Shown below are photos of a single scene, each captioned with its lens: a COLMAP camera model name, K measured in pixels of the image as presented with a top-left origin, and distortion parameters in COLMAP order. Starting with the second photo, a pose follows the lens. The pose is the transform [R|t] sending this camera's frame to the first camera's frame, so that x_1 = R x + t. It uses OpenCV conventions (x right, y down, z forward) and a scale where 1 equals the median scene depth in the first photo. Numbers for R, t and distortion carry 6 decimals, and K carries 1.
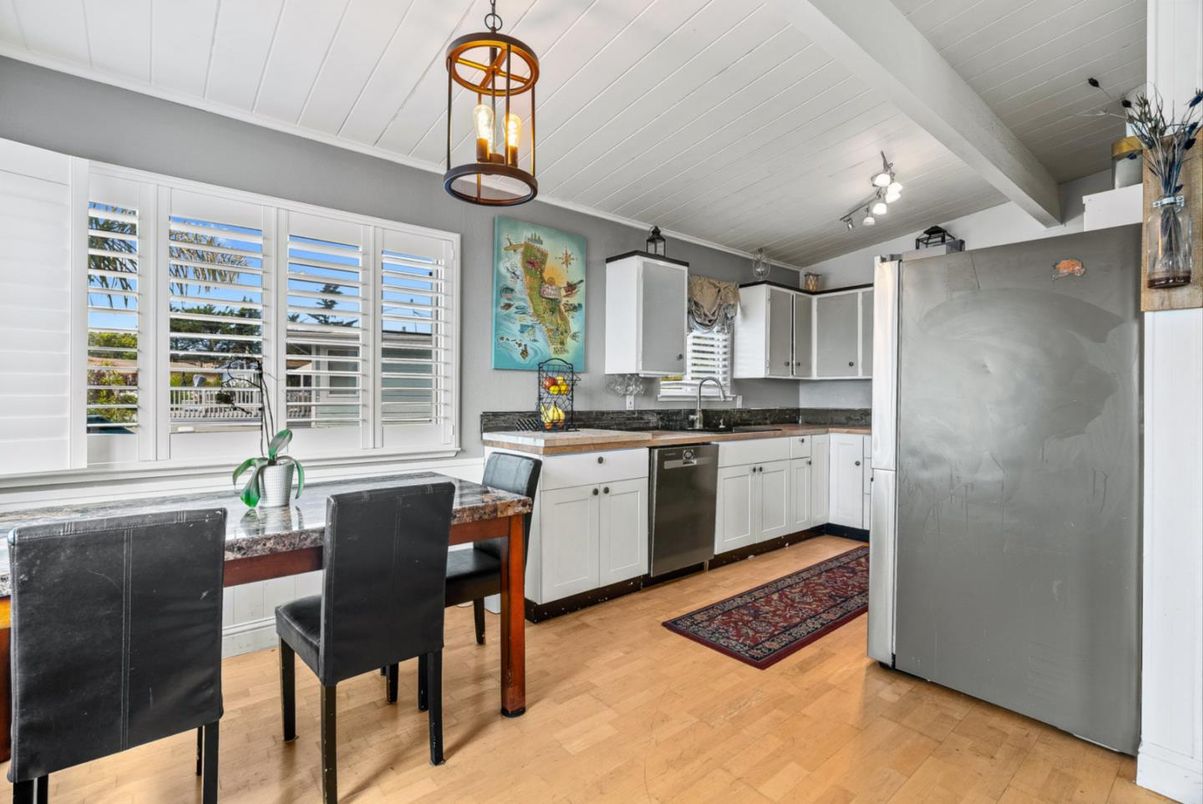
lens RADIAL K [[544.5, 0, 597.4], [0, 544.5, 395.5], [0, 0, 1]] dist [-0.003314, 0.000107]
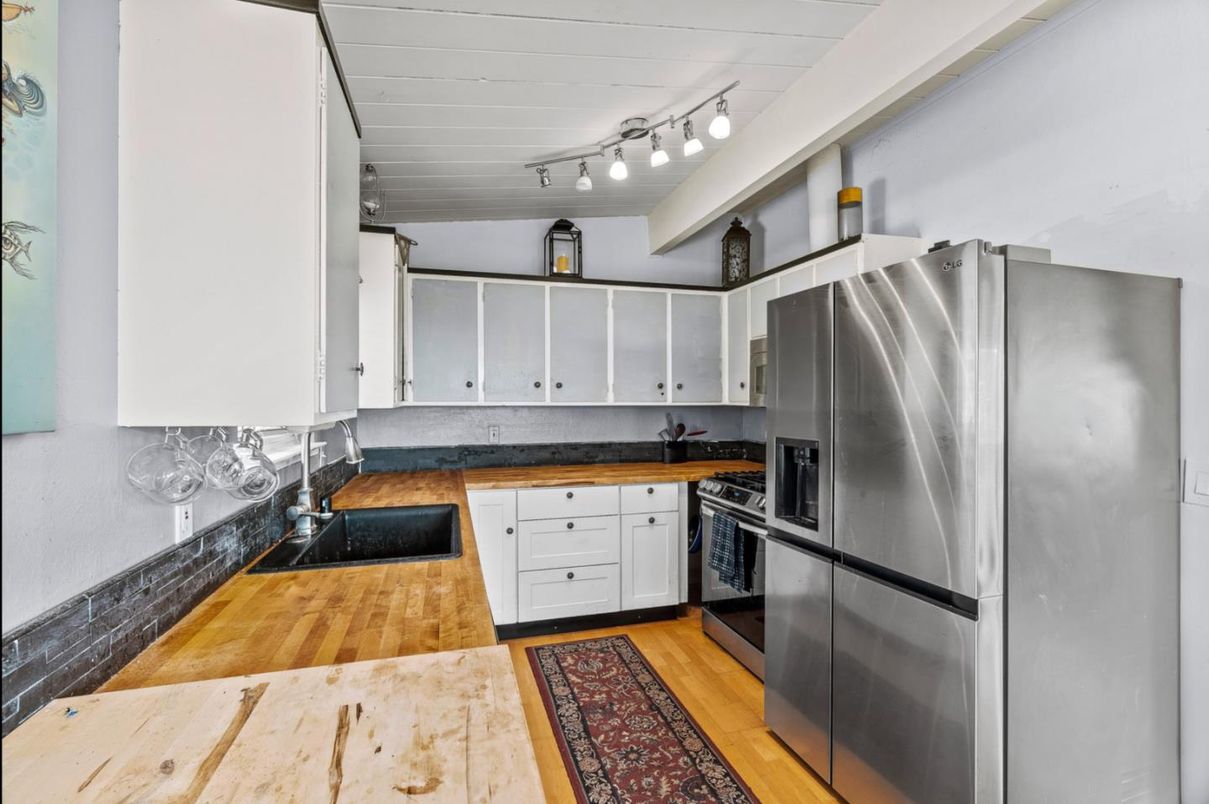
lens RADIAL K [[547.2, 0, 600.4], [0, 547.2, 395.5], [0, 0, 1]] dist [-0.003314, 0.000107]
pose [[0.395974, -0.001684, 0.918260, -0.113194], [0.006423, 0.999979, -0.000936, -0.045573], [-0.918239, 0.006268, 0.395977, 0.627749]]
